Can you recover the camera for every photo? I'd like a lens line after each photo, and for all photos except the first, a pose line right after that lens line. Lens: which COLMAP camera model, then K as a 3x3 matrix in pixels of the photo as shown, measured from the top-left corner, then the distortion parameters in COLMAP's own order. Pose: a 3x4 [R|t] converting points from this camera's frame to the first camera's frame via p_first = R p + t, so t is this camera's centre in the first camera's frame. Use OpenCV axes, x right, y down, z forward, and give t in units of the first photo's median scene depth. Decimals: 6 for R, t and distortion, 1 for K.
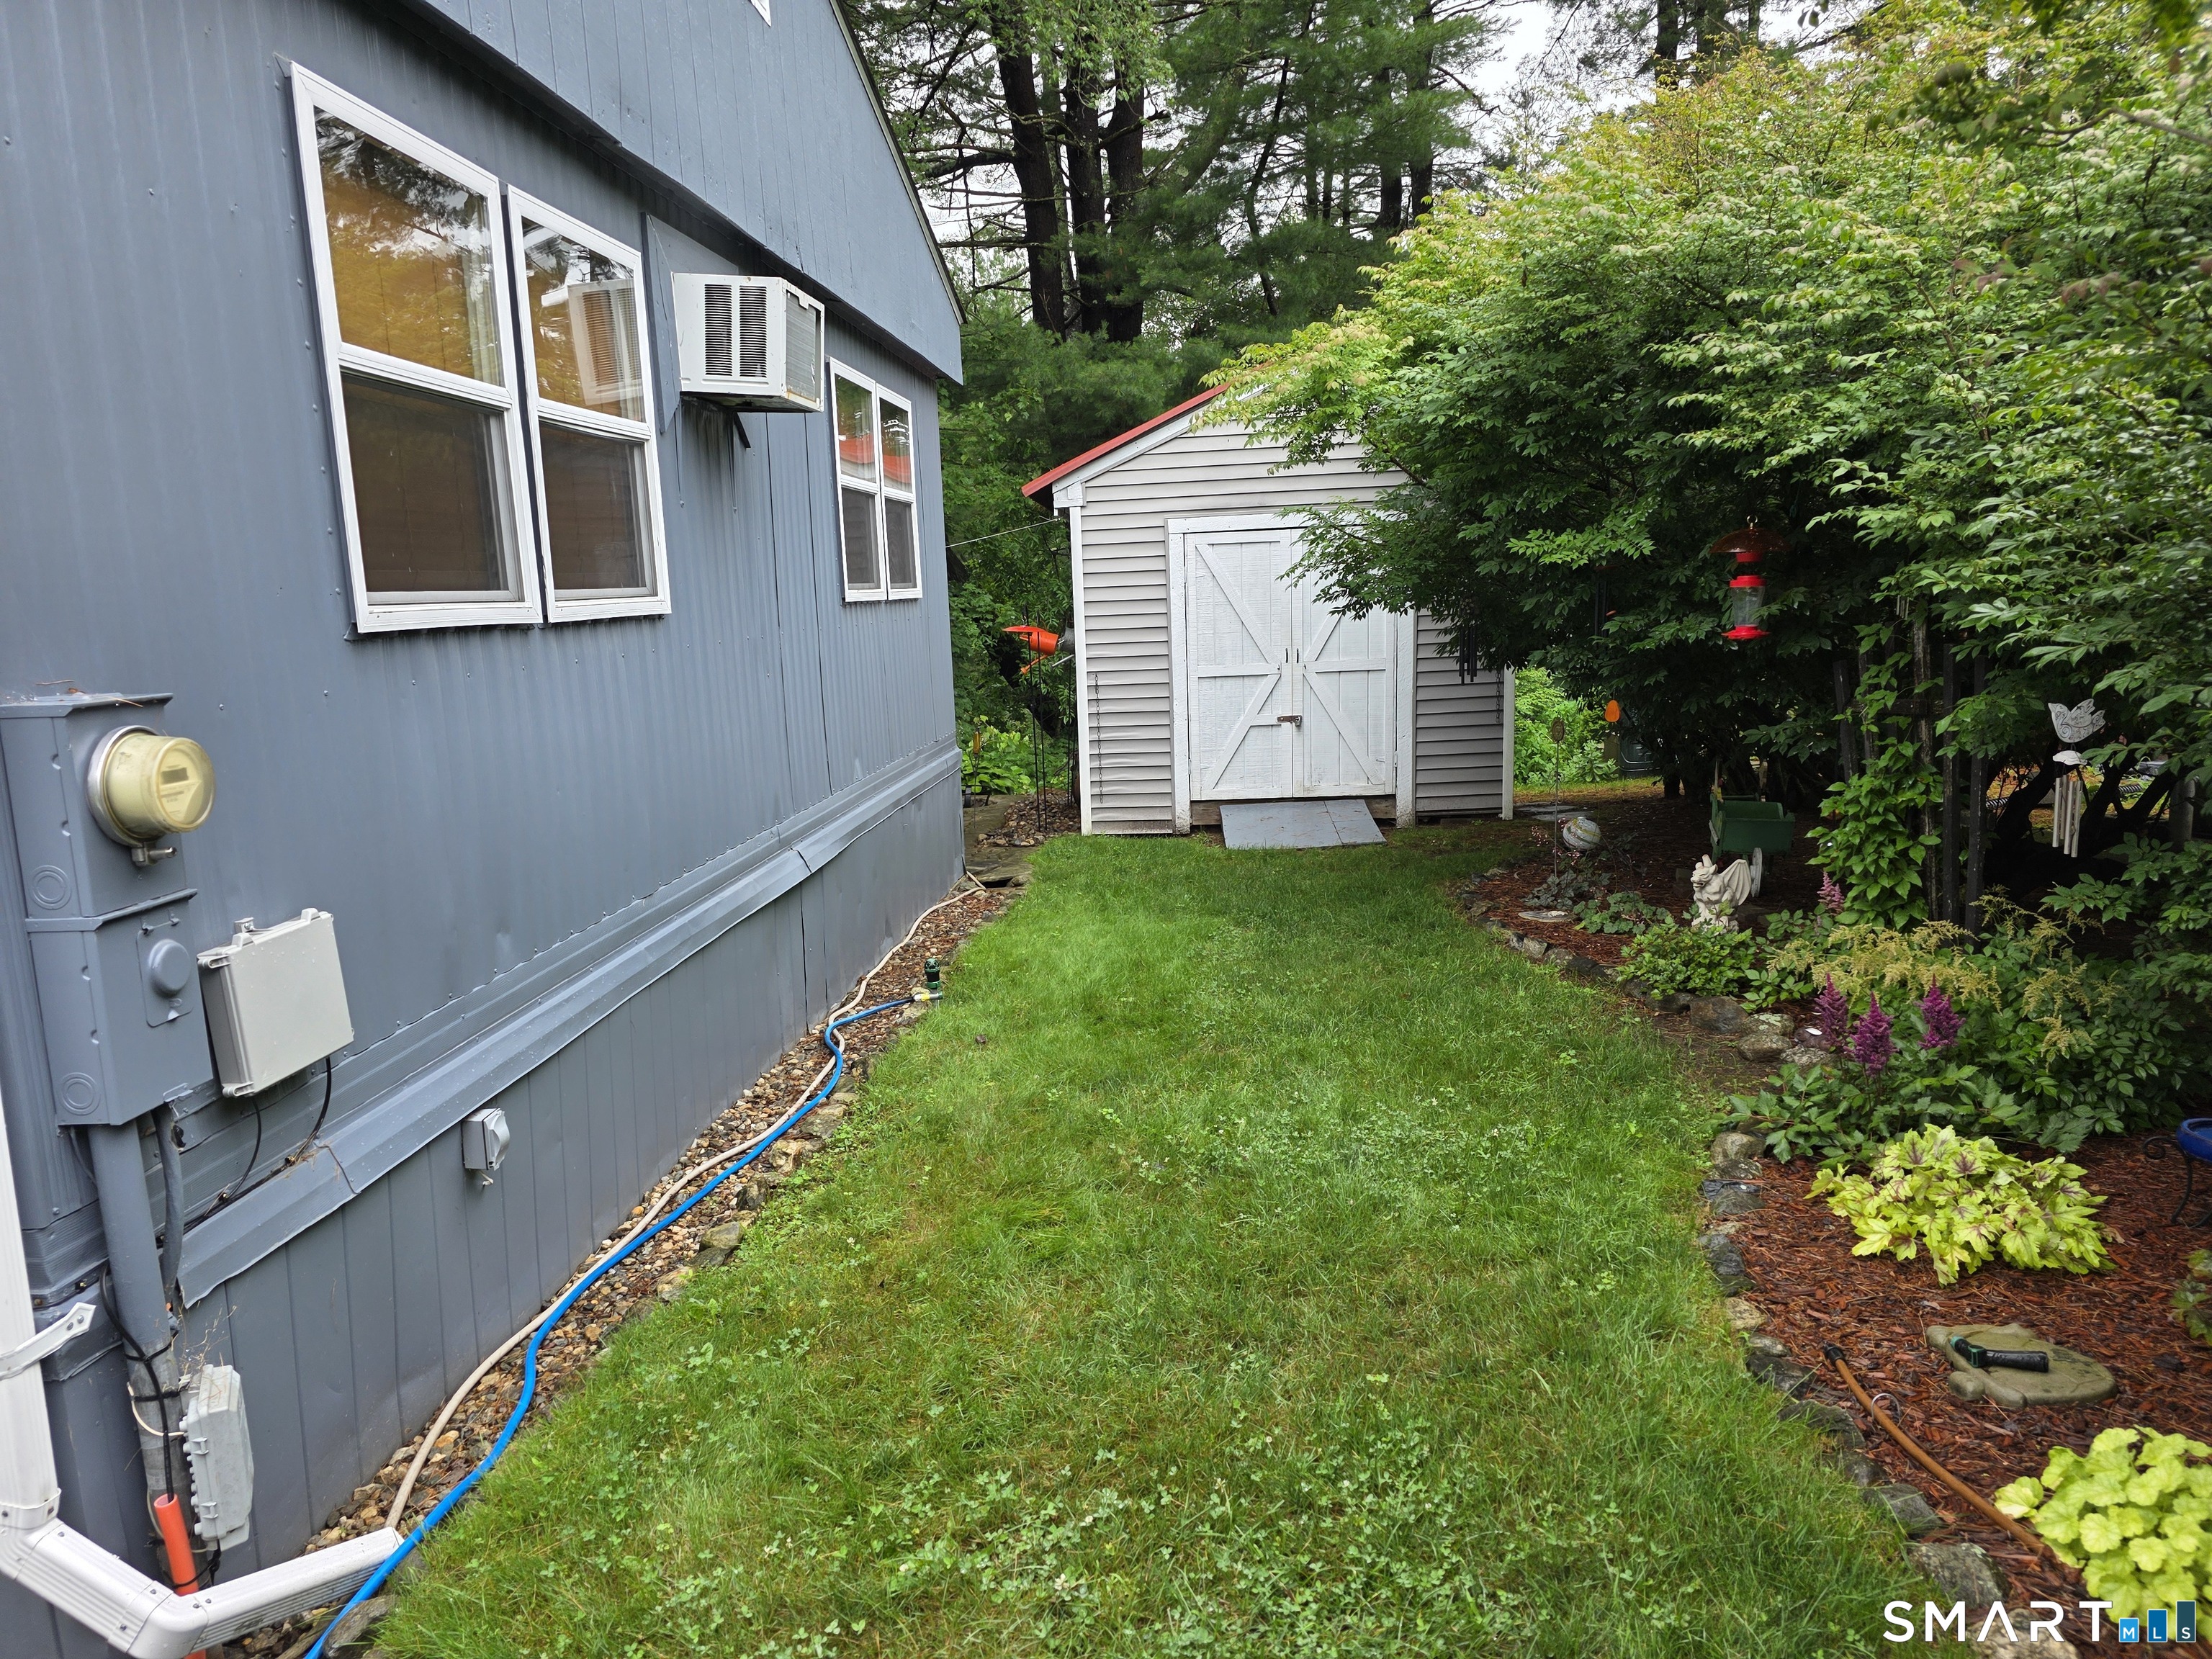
lens RADIAL K [[1503.4, 0, 1107.0], [0, 1503.4, 834.9], [0, 0, 1]] dist [0.054288, -0.051171]
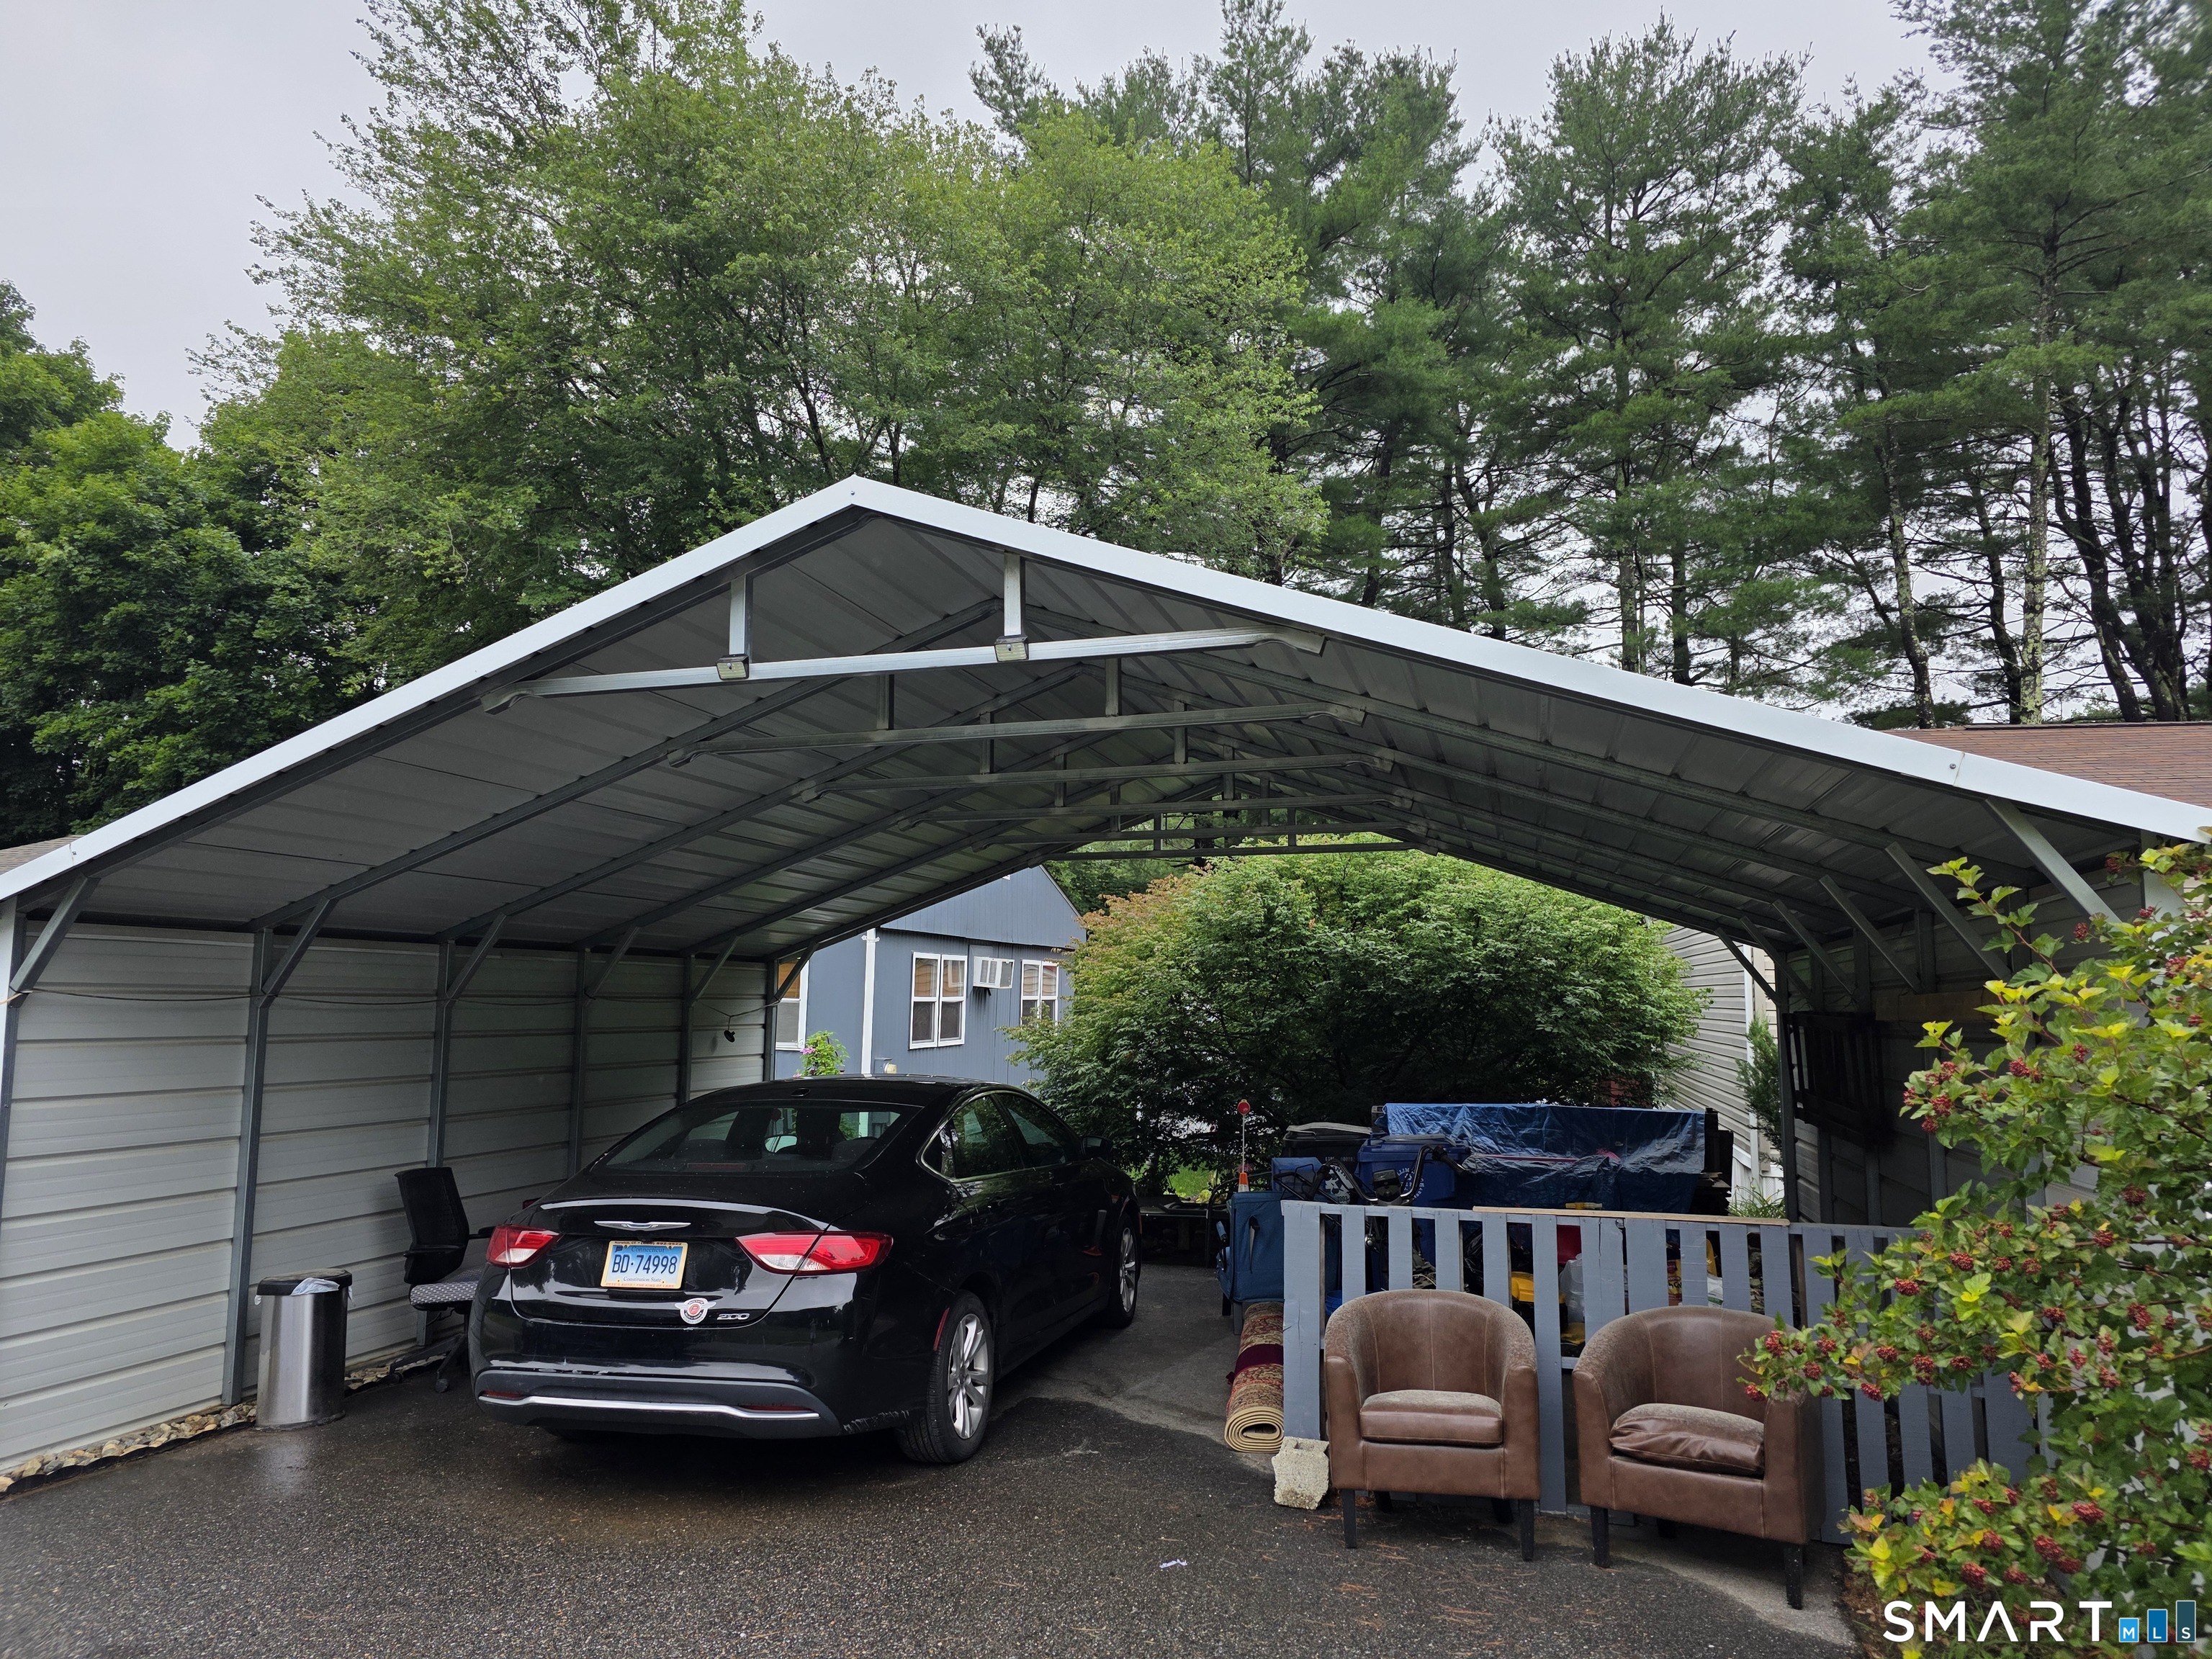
lens RADIAL K [[1503.4, 0, 1113.5], [0, 1503.4, 830.9], [0, 0, 1]] dist [0.054288, -0.051171]
pose [[0.983589, 0.029835, -0.177942, 0.793220], [-0.076381, 0.962354, -0.260847, 0.319650], [0.163461, 0.270157, 0.948839, -2.874901]]
